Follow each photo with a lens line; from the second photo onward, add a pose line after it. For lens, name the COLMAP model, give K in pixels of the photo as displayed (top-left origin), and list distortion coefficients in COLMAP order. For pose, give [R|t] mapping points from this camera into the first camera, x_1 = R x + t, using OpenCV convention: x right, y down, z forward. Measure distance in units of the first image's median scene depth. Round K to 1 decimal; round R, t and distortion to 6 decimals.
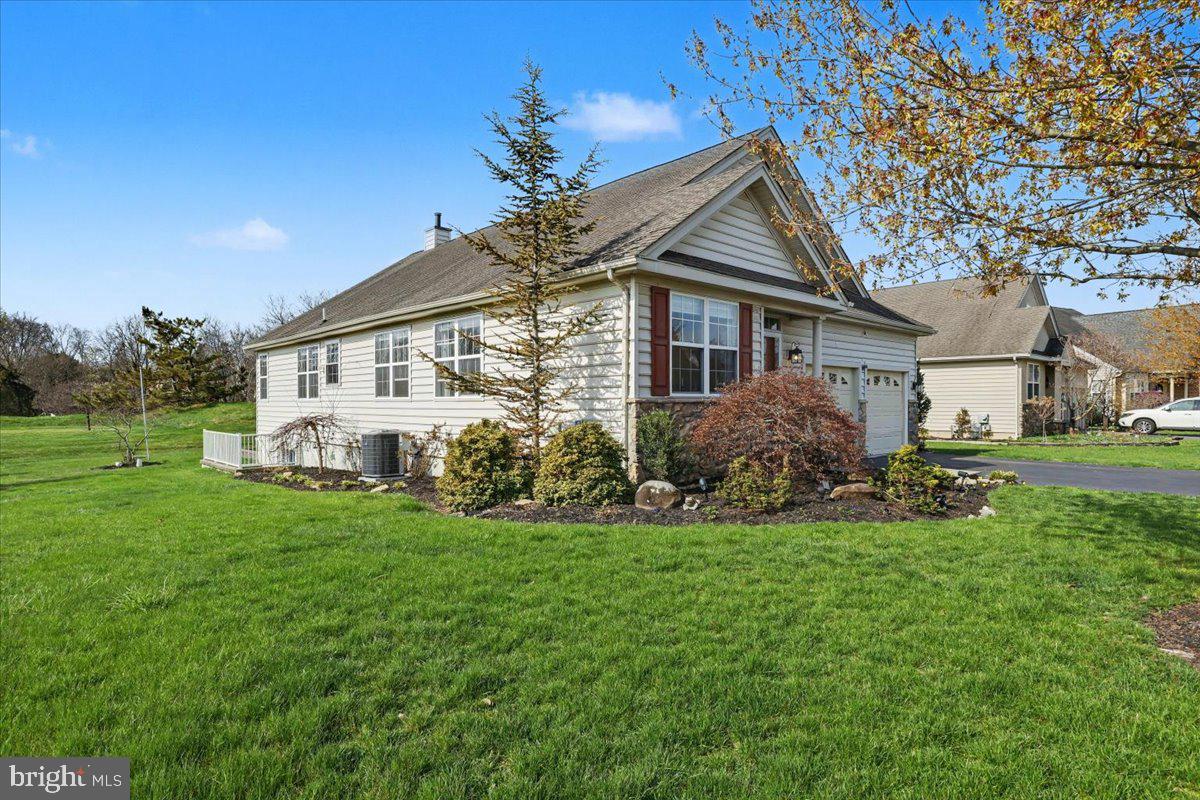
lens RADIAL K [[638.7, 0, 600.2], [0, 638.7, 403.4], [0, 0, 1]] dist [-0.003296, -0.000017]
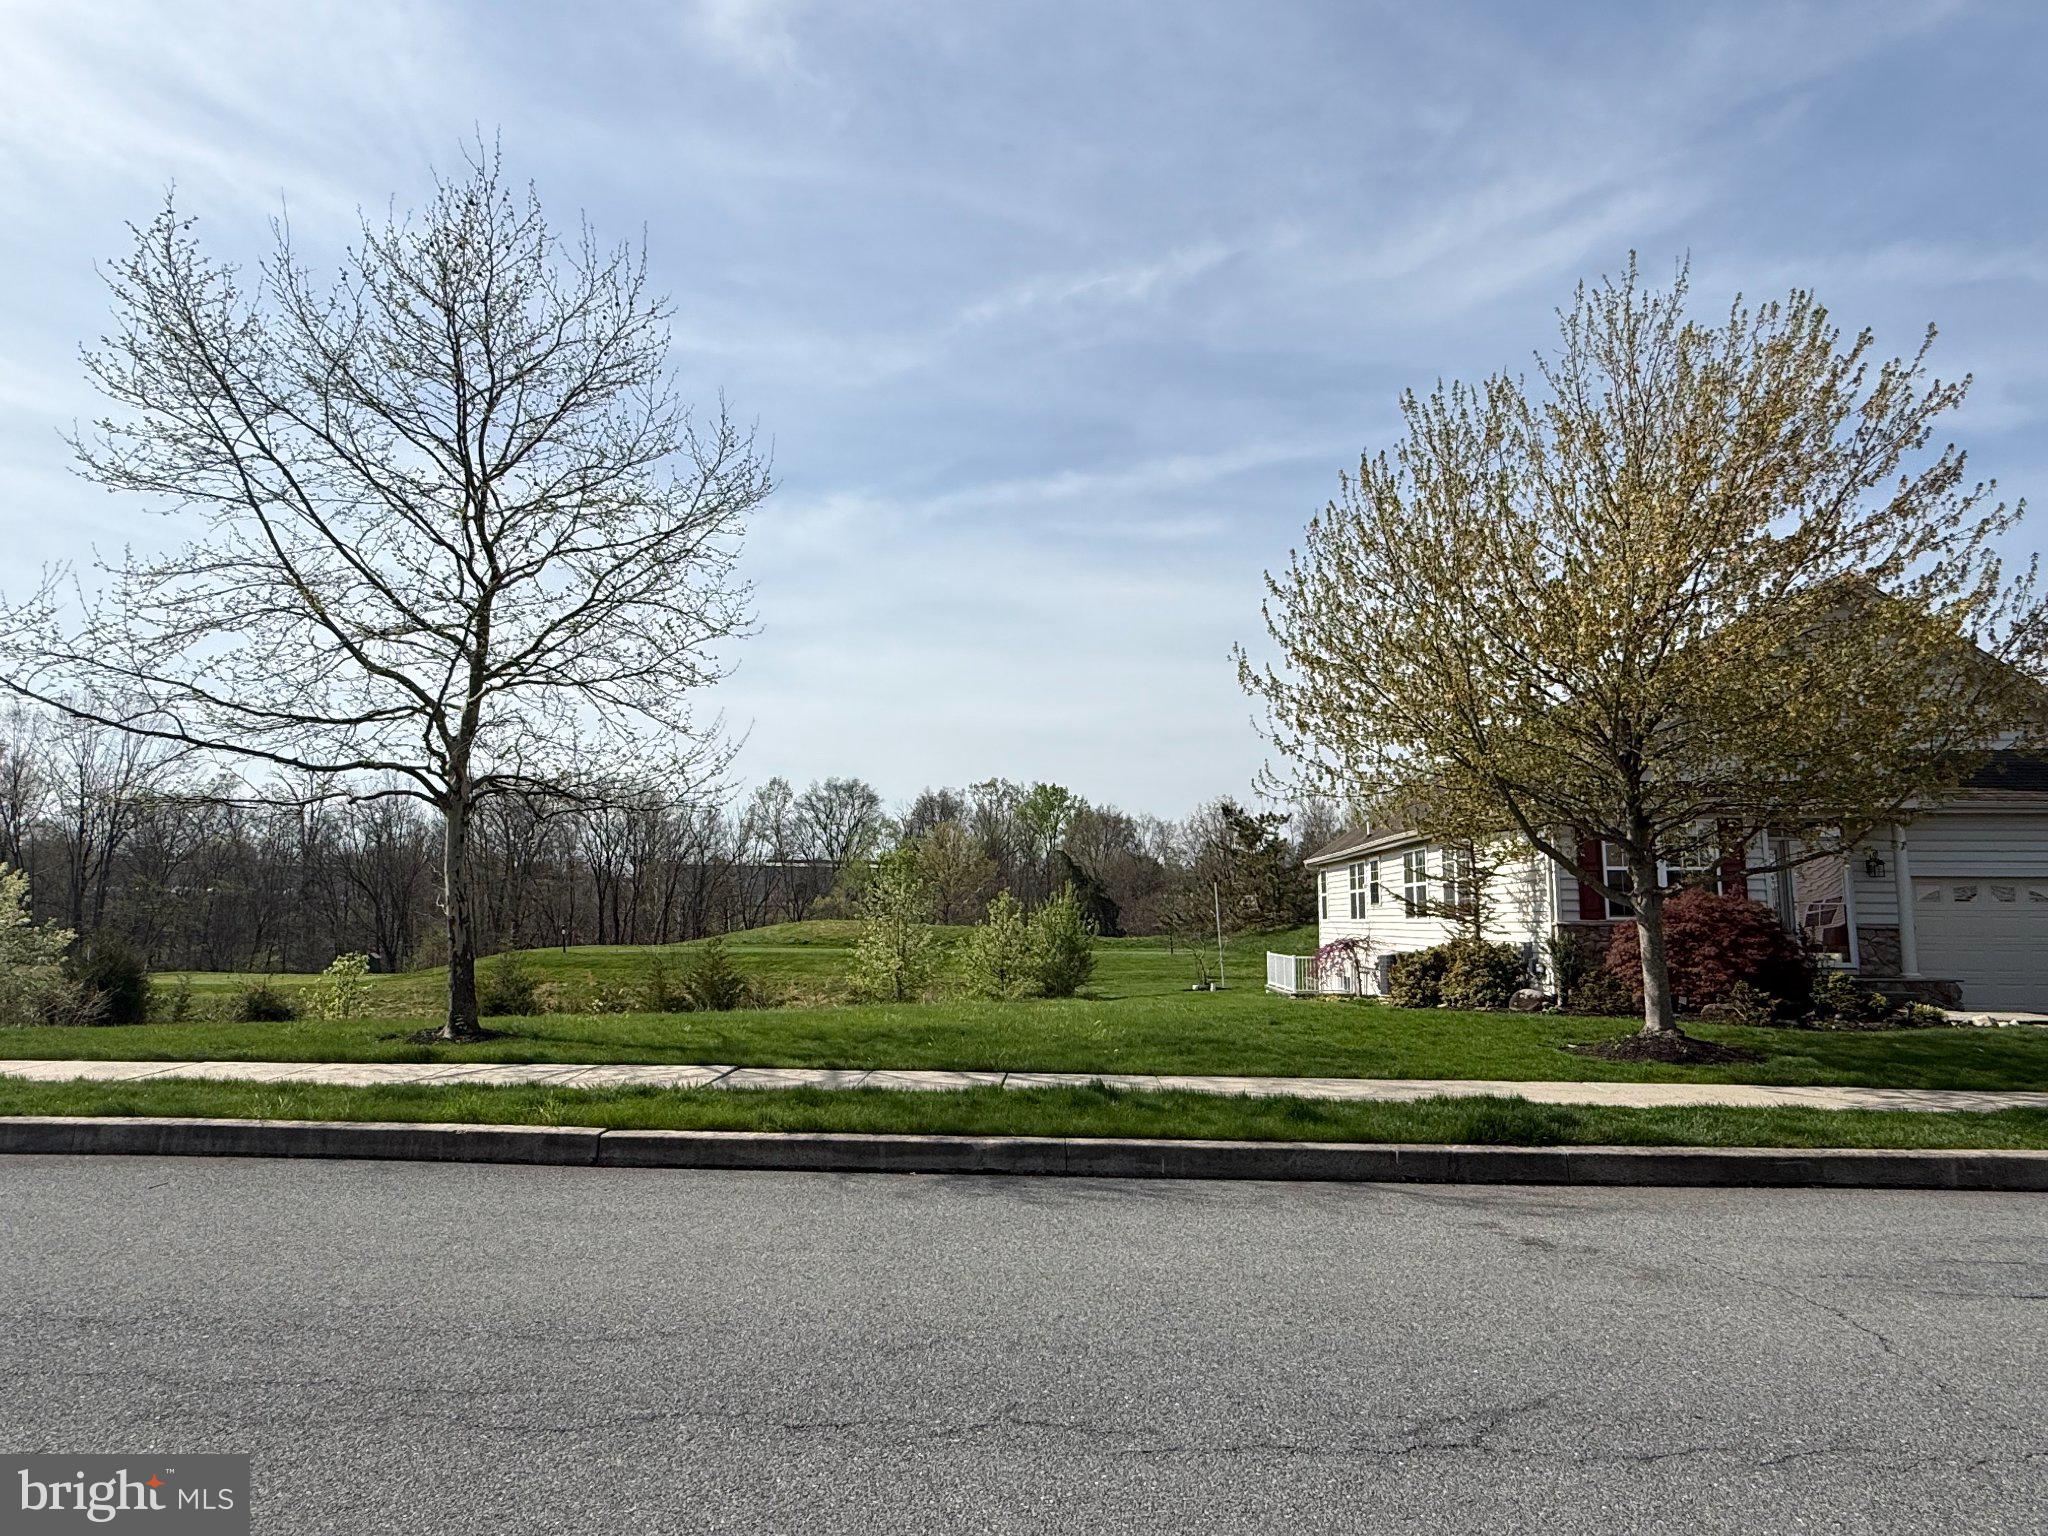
lens RADIAL K [[1195.9, 0, 1024.7], [0, 1195.9, 768.1], [0, 0, 1]] dist [-0.004920, -0.000456]
pose [[0.697021, -0.081108, -0.712449, 0.338754], [-0.014619, 0.991768, -0.127209, 0.001764], [0.716902, 0.099082, 0.690097, -0.413214]]
